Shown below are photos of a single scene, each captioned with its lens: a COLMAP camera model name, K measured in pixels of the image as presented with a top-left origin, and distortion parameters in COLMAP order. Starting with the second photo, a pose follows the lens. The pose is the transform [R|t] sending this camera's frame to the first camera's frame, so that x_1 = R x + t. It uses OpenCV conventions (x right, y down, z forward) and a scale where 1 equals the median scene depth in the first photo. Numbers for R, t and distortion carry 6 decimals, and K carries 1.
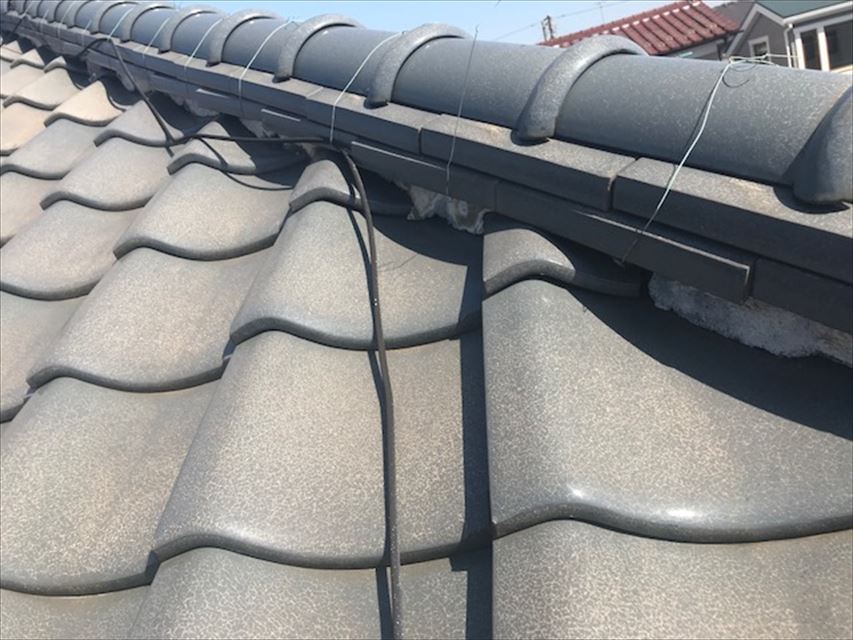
lens RADIAL K [[698.7, 0, 427.3], [0, 698.7, 317.2], [0, 0, 1]] dist [0.005888, 0.004828]
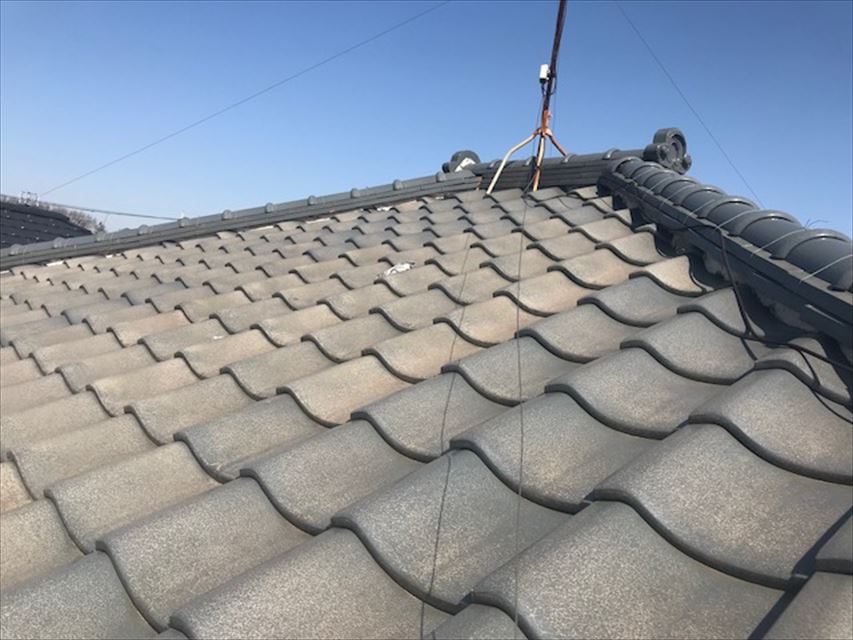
lens RADIAL K [[698.7, 0, 425.0], [0, 698.7, 323.9], [0, 0, 1]] dist [0.005888, 0.004828]
pose [[0.738339, 0.366184, -0.566361, -0.151161], [-0.479830, 0.875336, -0.059580, 0.036024], [0.473939, 0.315747, 0.822001, -0.122226]]
